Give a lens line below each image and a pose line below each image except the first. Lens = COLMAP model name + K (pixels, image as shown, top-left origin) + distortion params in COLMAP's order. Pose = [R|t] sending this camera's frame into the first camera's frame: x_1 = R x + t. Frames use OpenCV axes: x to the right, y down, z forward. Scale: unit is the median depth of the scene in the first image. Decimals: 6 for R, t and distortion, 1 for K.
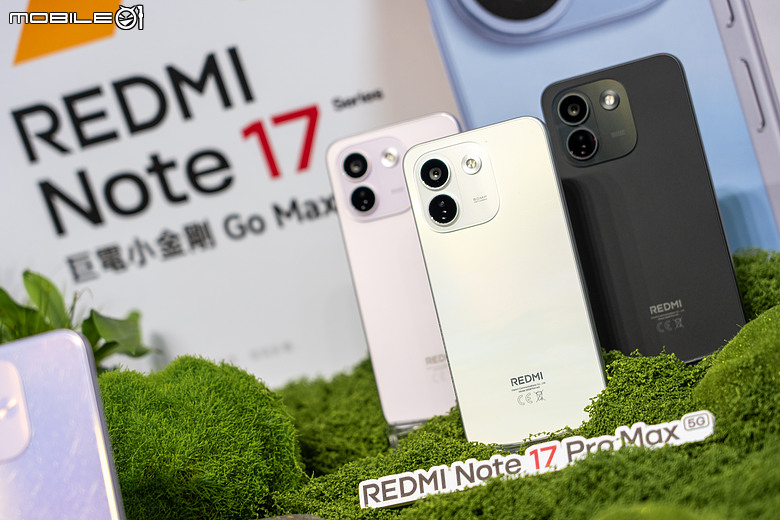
lens RADIAL K [[2346.9, 0, 390.0], [0, 2346.9, 260.0], [0, 0, 1]] dist [0.031953, 0.490505]
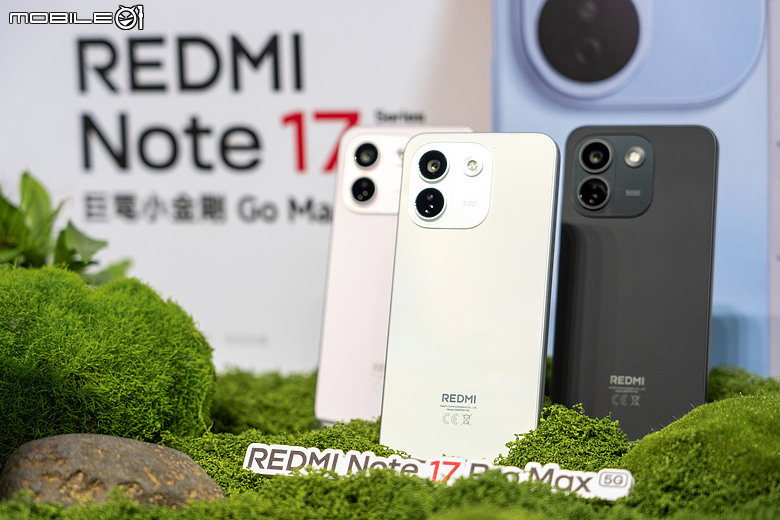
lens RADIAL K [[1898.3, 0, 390.0], [0, 1898.3, 260.0], [0, 0, 1]] dist [0.020069, 0.266167]
pose [[0.951414, 0.298882, -0.074036, 0.070864], [-0.304770, 0.948349, -0.088034, 0.072533], [0.043900, 0.106321, 0.993362, 0.239358]]
